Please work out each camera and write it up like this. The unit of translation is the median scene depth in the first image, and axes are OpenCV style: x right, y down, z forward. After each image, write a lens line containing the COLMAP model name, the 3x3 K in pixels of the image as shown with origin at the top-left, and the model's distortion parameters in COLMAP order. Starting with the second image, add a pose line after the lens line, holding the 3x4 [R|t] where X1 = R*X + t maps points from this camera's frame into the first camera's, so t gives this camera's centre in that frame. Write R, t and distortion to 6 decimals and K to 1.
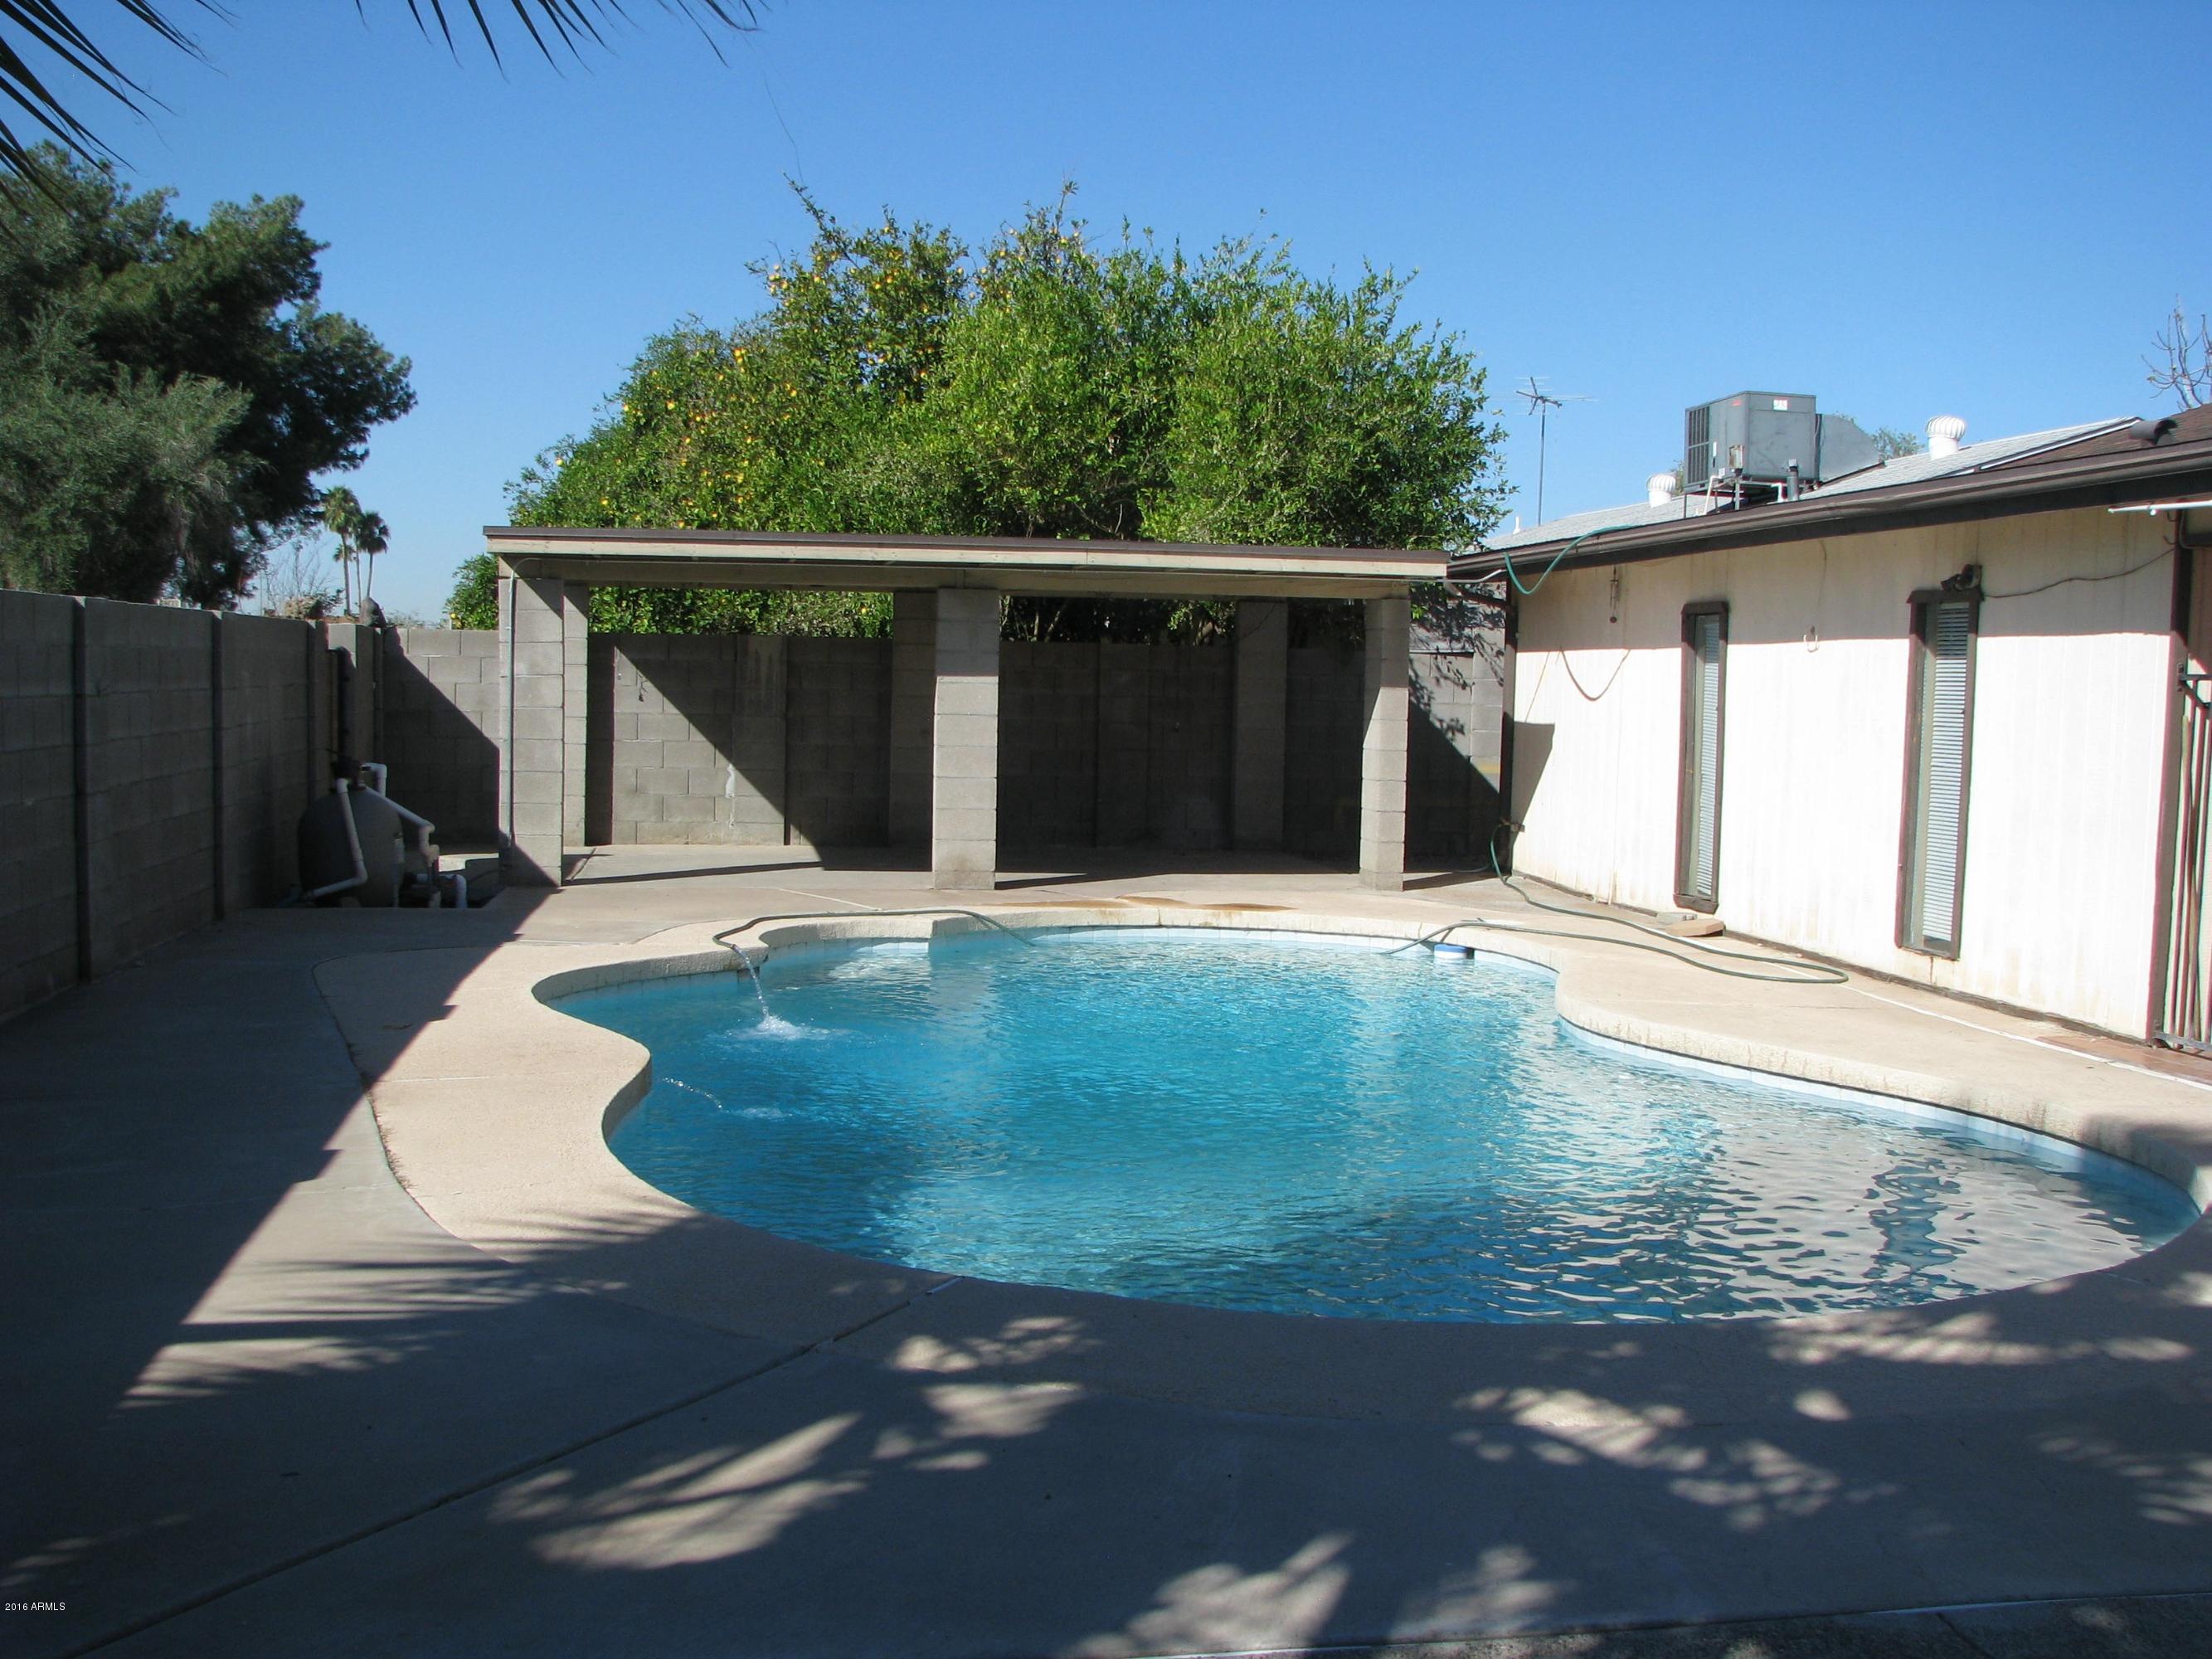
lens RADIAL K [[2402.1, 0, 1141.3], [0, 2402.1, 859.3], [0, 0, 1]] dist [-0.203848, 0.287057]
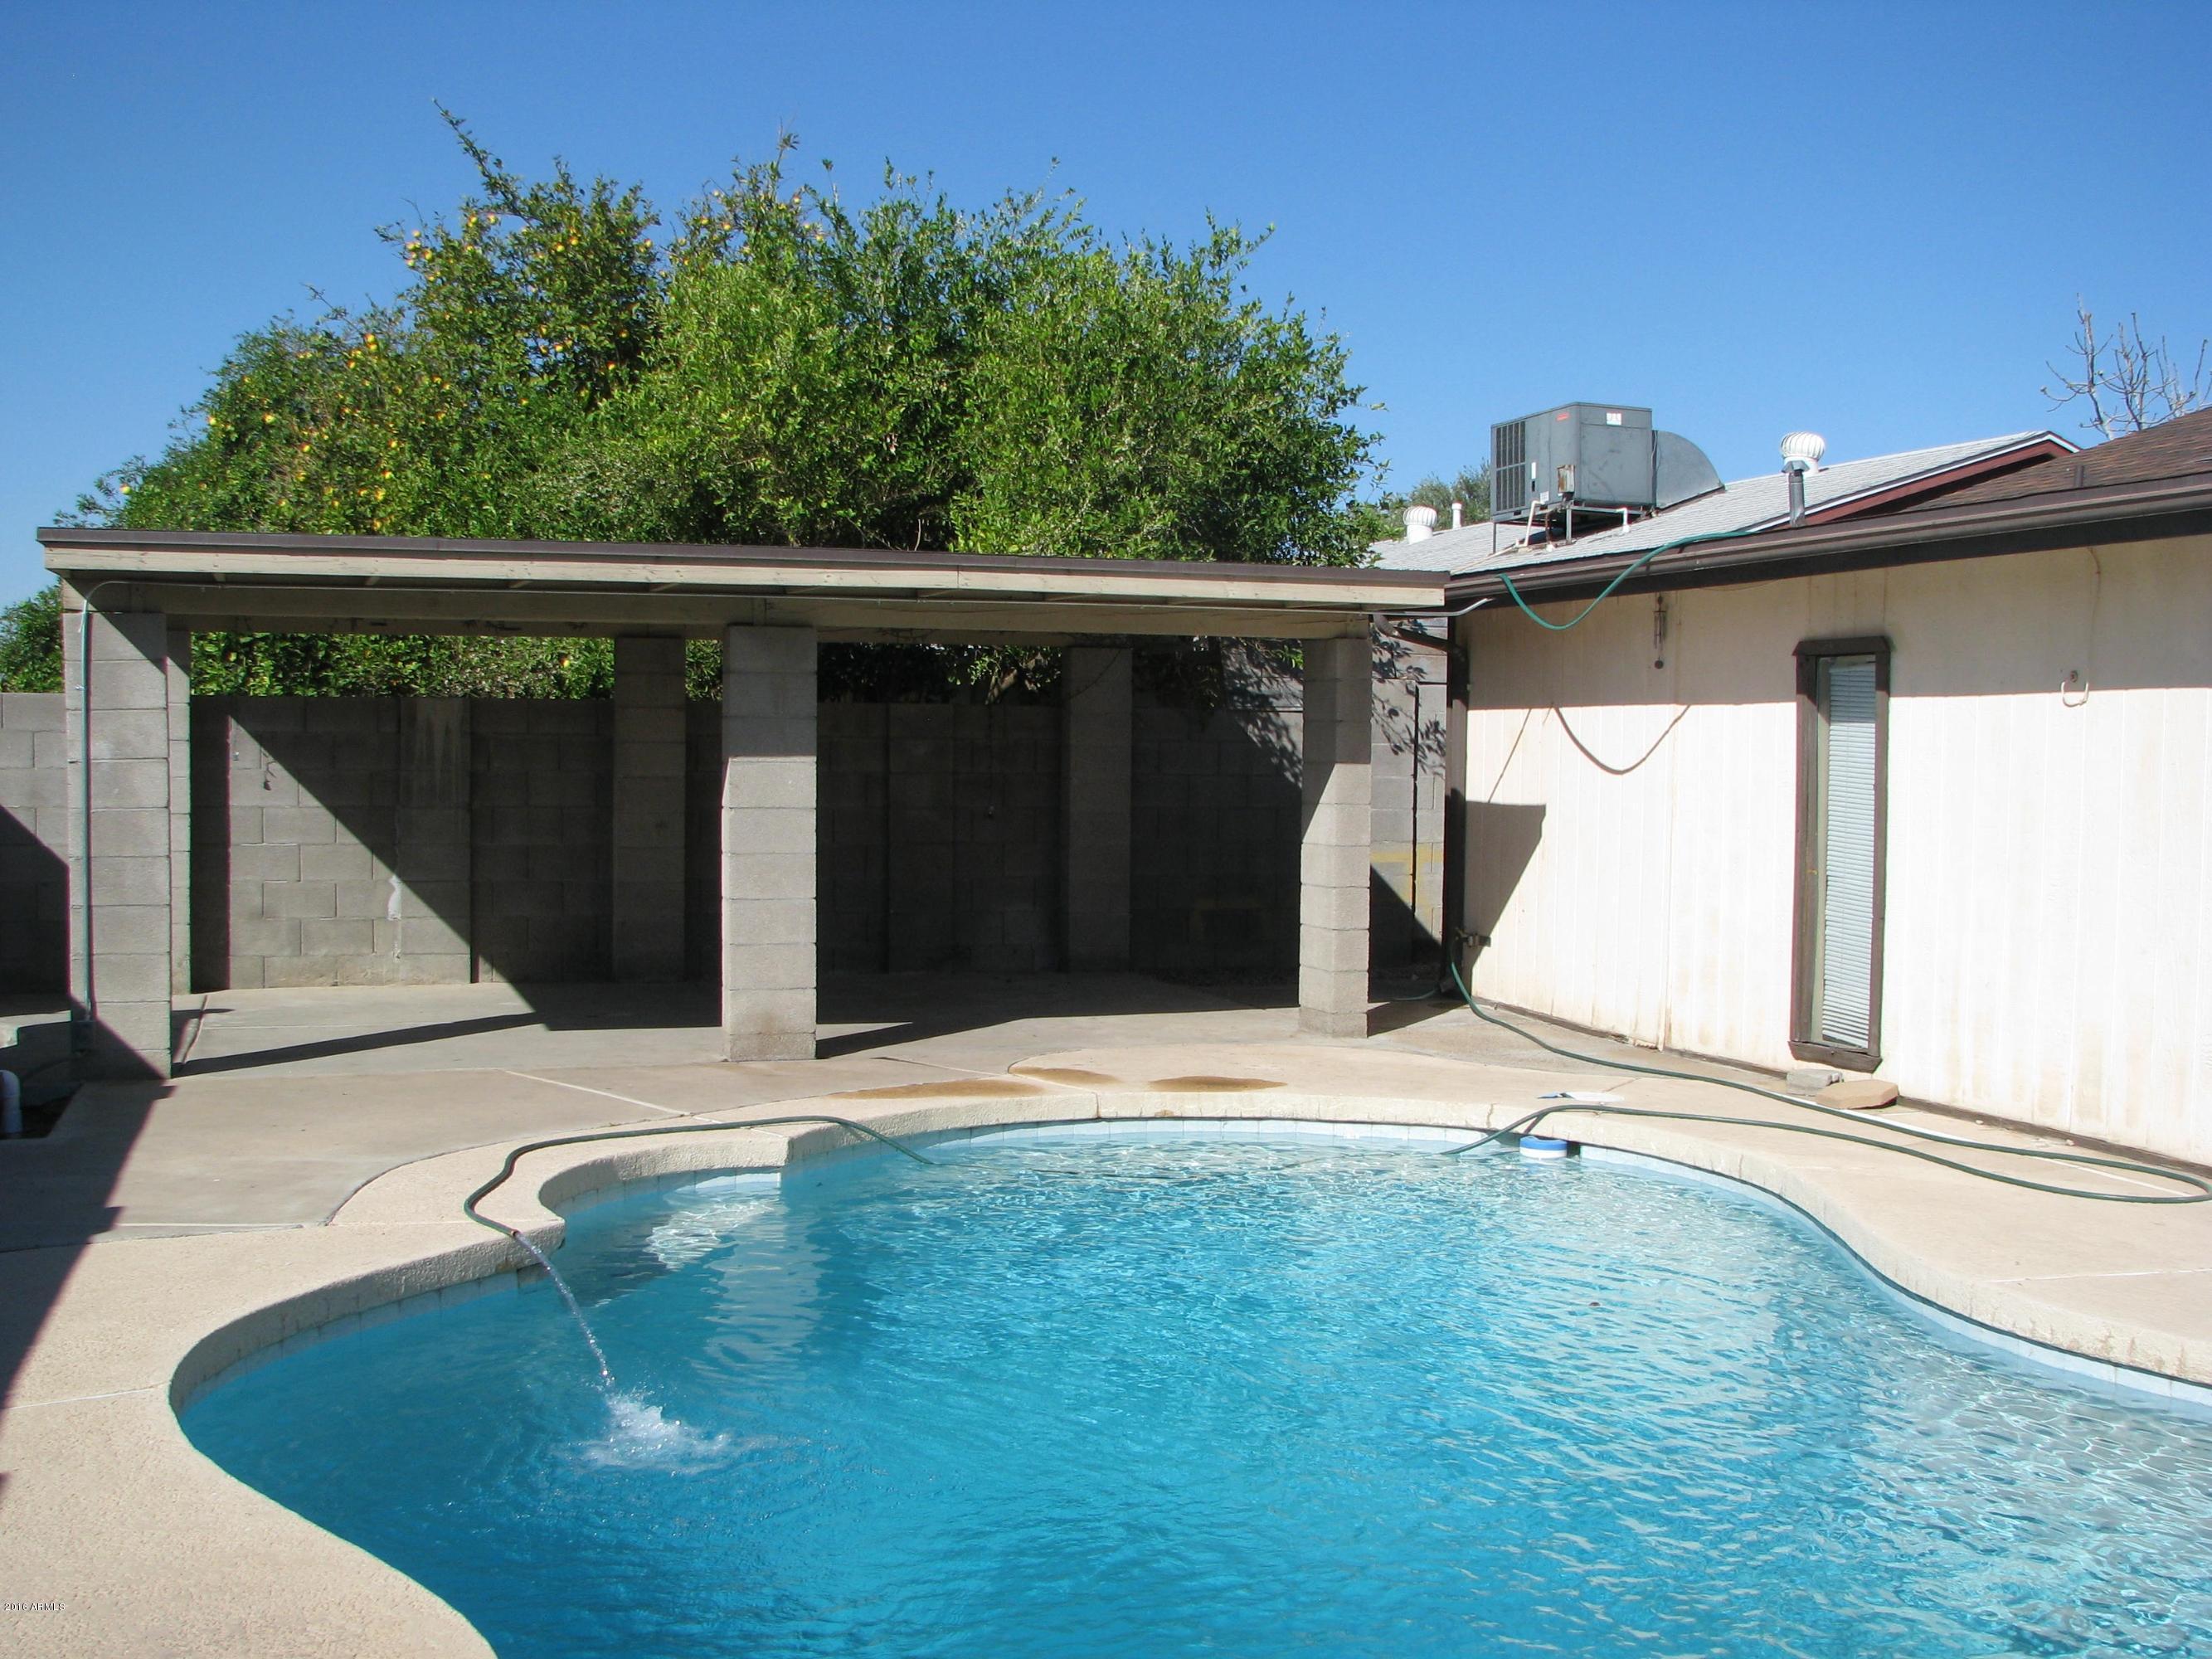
lens RADIAL K [[2402.1, 0, 1141.3], [0, 2402.1, 859.3], [0, 0, 1]] dist [-0.203848, 0.287057]
pose [[0.984437, -0.019673, 0.174635, -0.073325], [0.024013, 0.999452, -0.022772, -0.022632], [-0.174092, 0.026611, 0.984370, 0.251776]]
